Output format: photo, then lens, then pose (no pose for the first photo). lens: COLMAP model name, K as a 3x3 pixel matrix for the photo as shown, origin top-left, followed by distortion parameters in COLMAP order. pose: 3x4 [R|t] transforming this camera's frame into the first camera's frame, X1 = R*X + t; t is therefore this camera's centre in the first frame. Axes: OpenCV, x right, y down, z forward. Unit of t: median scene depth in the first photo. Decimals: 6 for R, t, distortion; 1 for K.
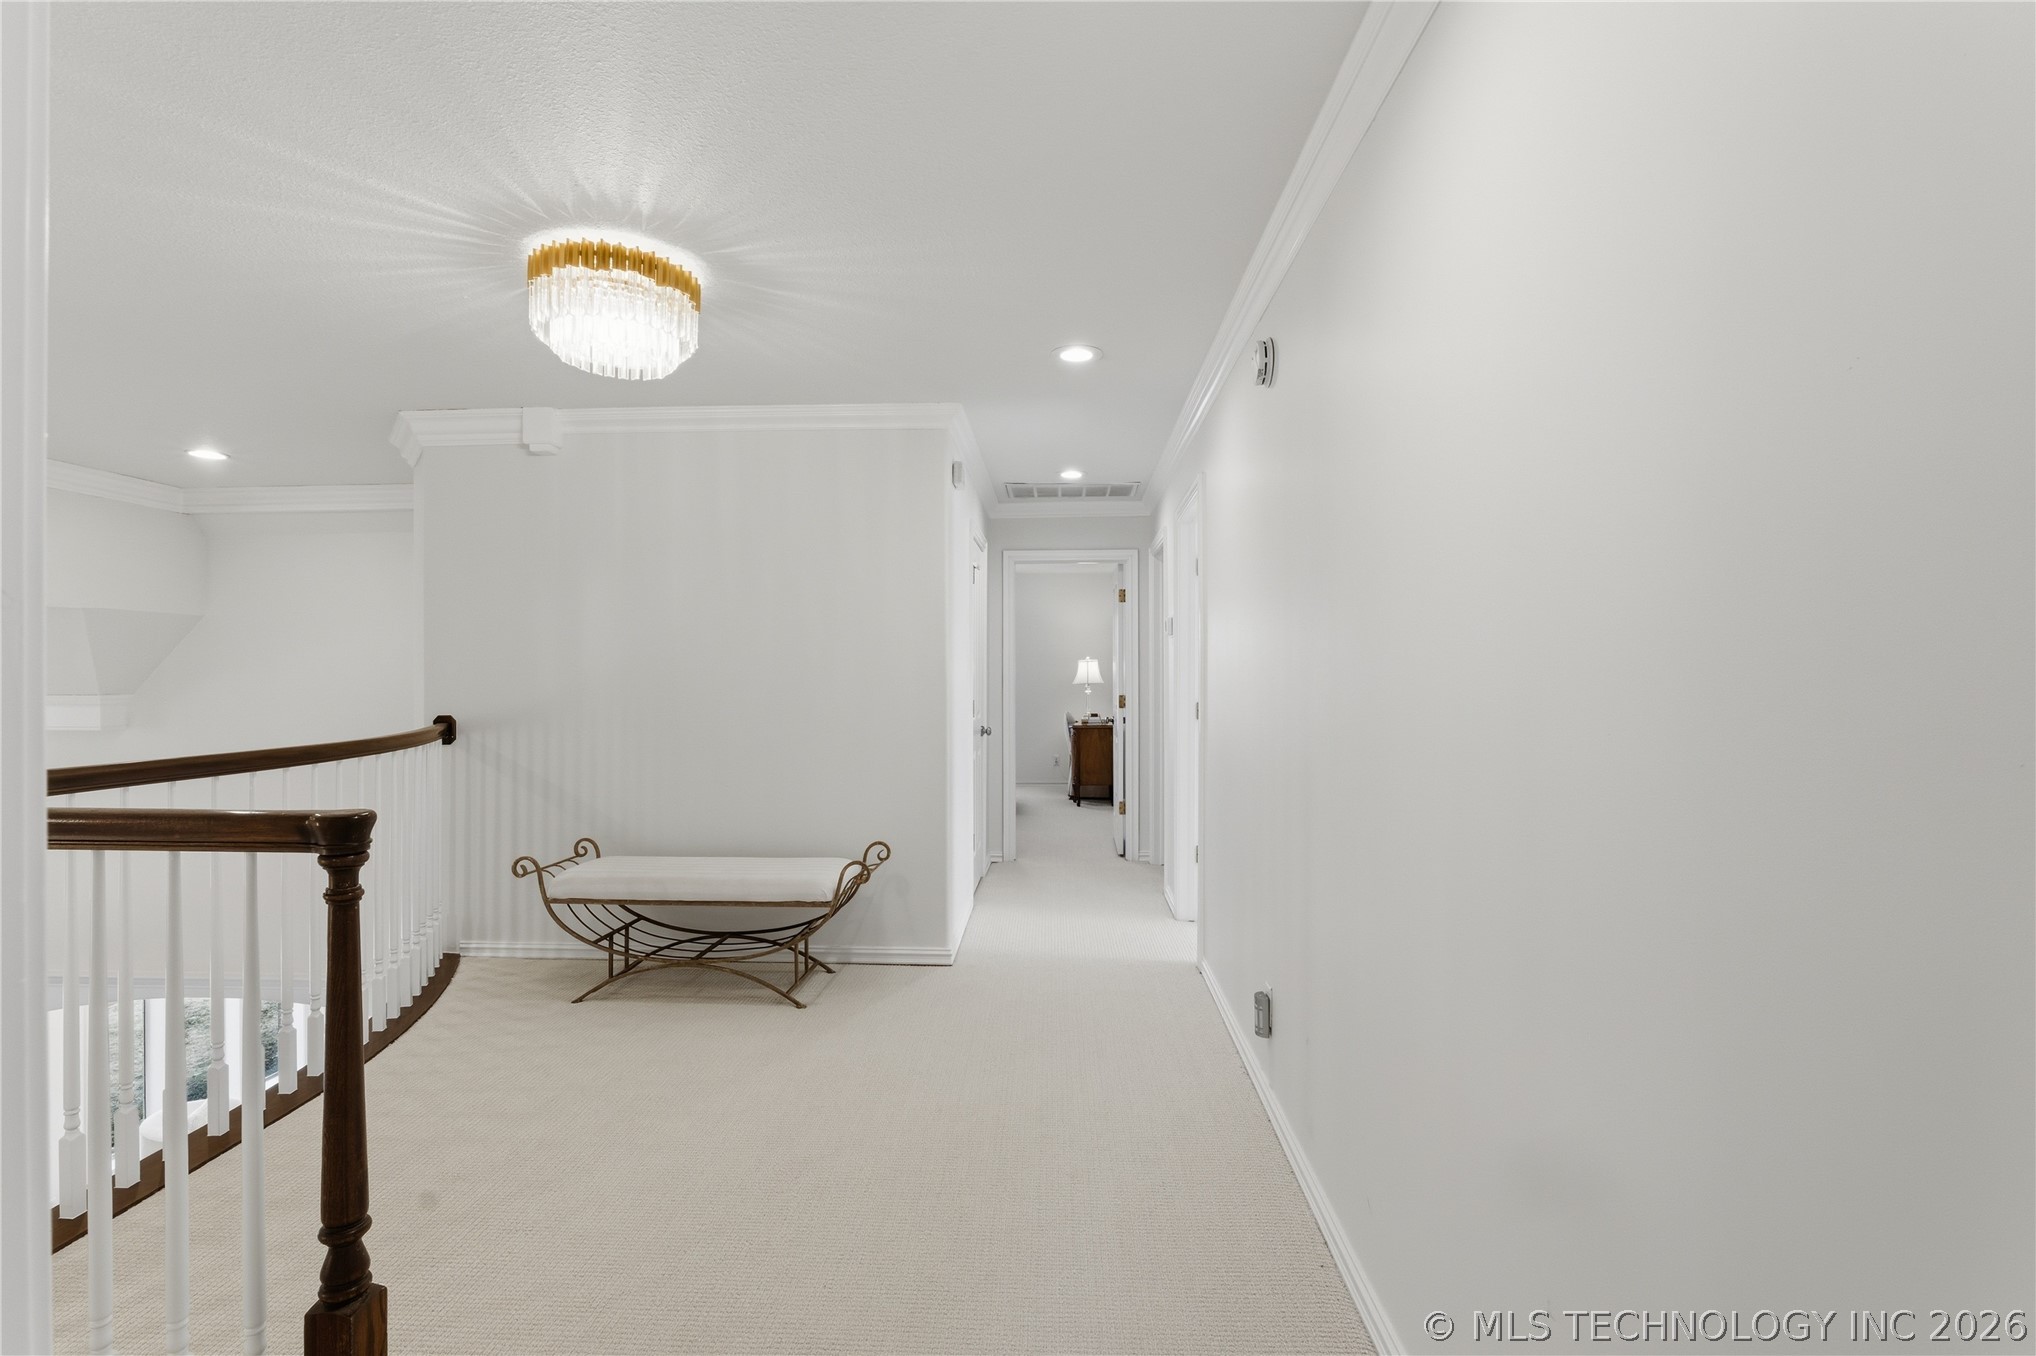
lens RADIAL K [[945.9, 0, 1017.7], [0, 945.9, 674.9], [0, 0, 1]] dist [0.026756, 0.000979]
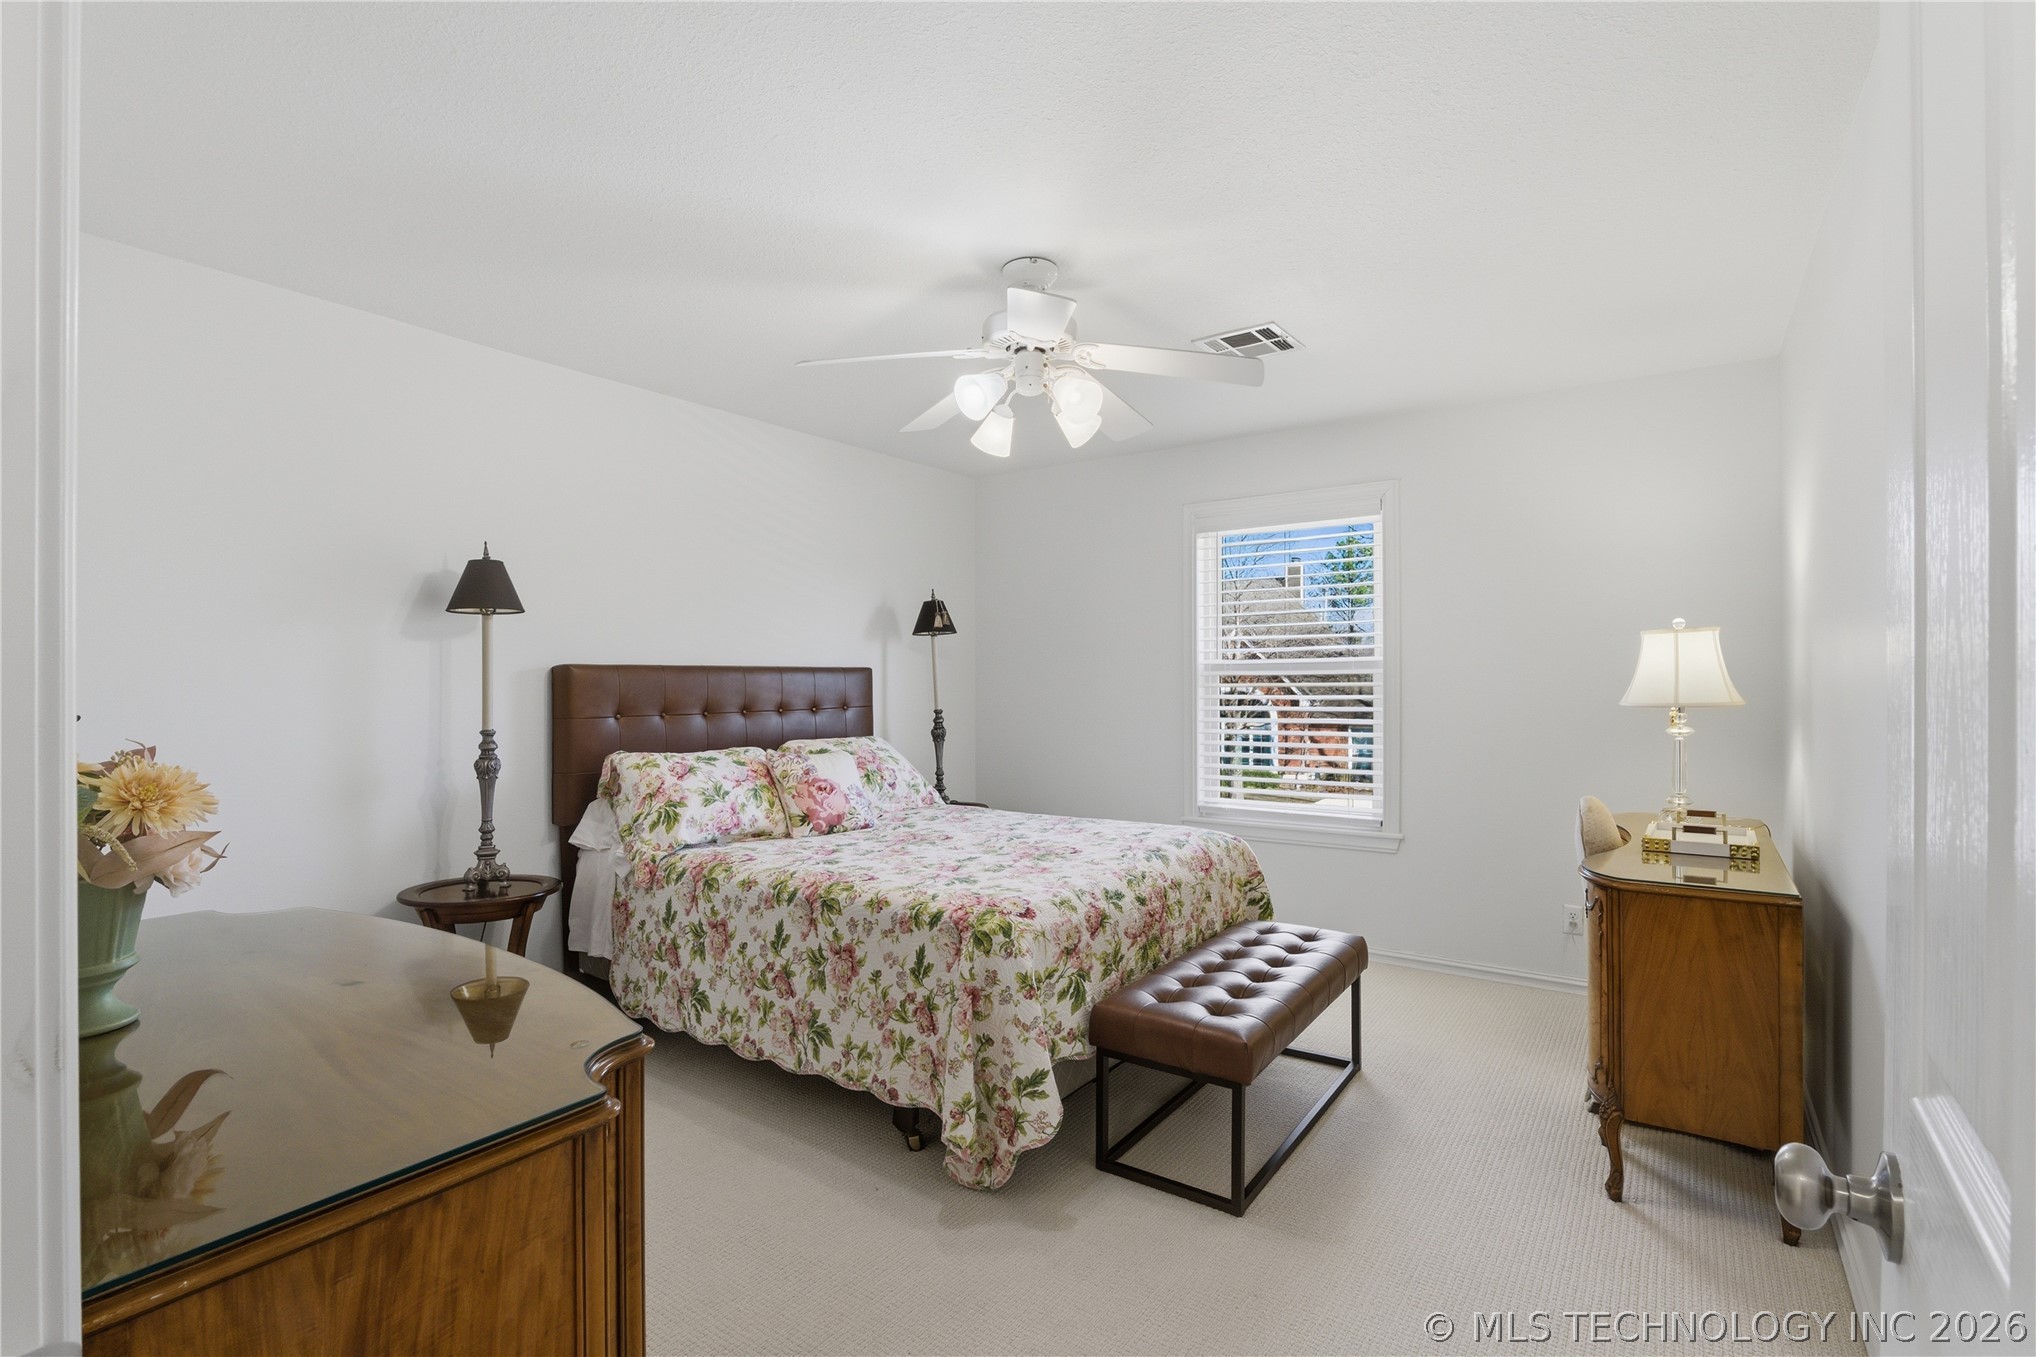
lens RADIAL K [[945.9, 0, 1016.4], [0, 945.9, 678.8], [0, 0, 1]] dist [0.026756, 0.000979]
pose [[0.845534, -0.001210, -0.533920, 0.062056], [0.000732, 0.999999, -0.001109, 0.001224], [0.533921, 0.000547, 0.845534, 0.667507]]
